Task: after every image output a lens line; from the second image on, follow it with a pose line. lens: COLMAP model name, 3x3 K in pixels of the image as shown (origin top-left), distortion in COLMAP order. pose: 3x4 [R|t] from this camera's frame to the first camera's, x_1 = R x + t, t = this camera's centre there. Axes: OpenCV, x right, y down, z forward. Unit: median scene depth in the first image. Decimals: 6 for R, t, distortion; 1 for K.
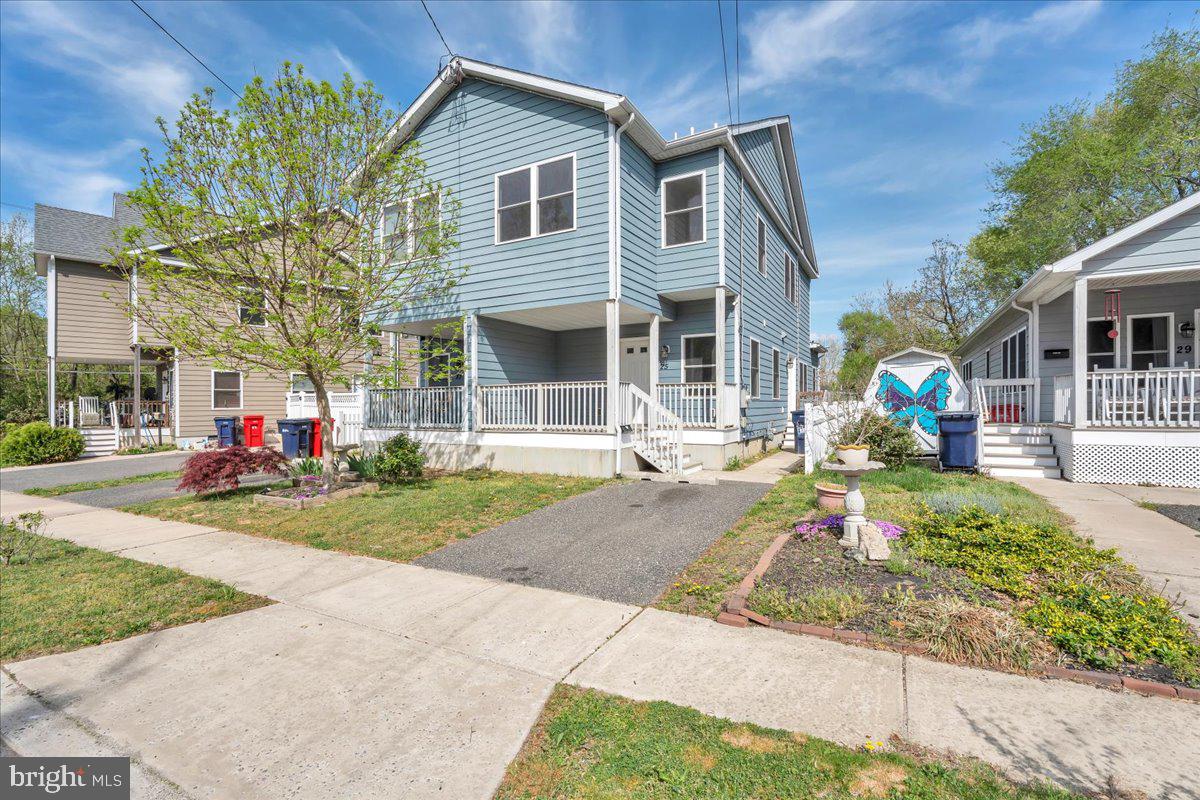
lens RADIAL K [[535.1, 0, 600.1], [0, 535.1, 403.7], [0, 0, 1]] dist [0.003522, 0.000898]
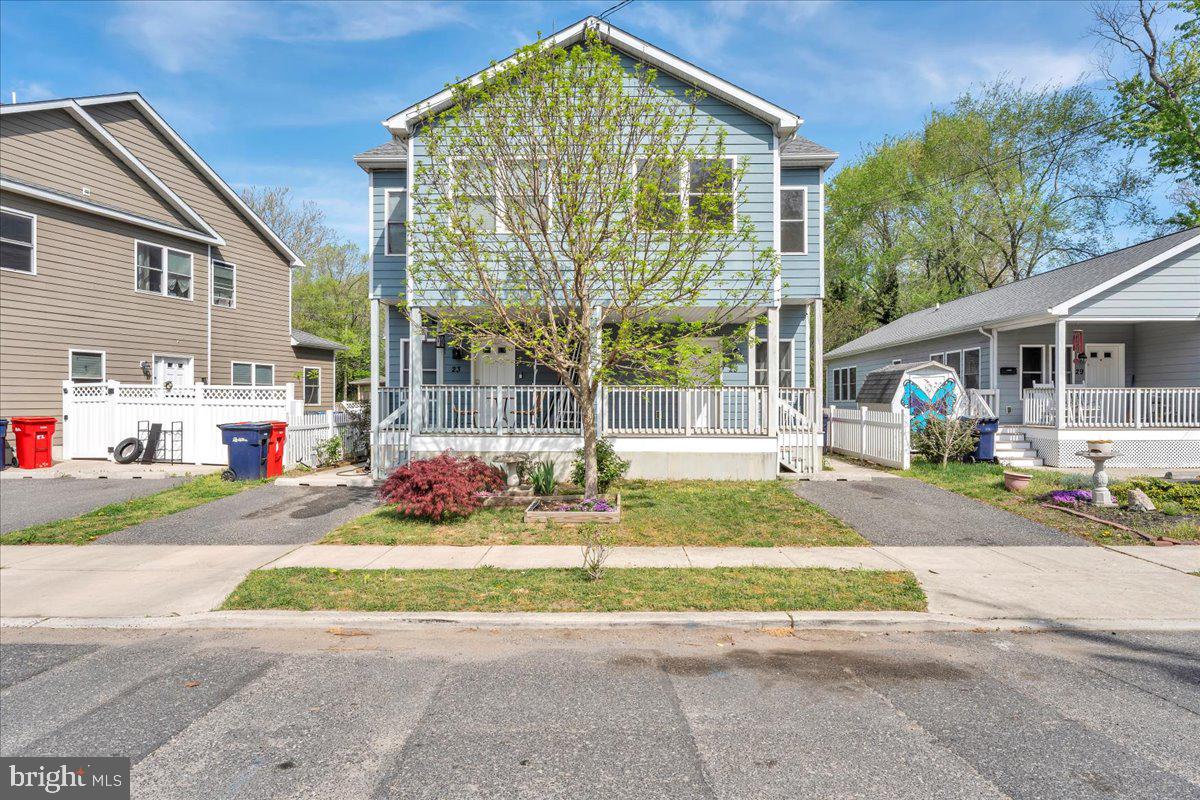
lens RADIAL K [[704.2, 0, 600.4], [0, 704.2, 399.4], [0, 0, 1]] dist [0.002853, 0.000052]
pose [[0.886286, 0.011130, 0.463004, -0.822196], [-0.011198, 0.999934, -0.002600, -0.008521], [-0.463002, -0.002880, 0.886353, -0.046142]]
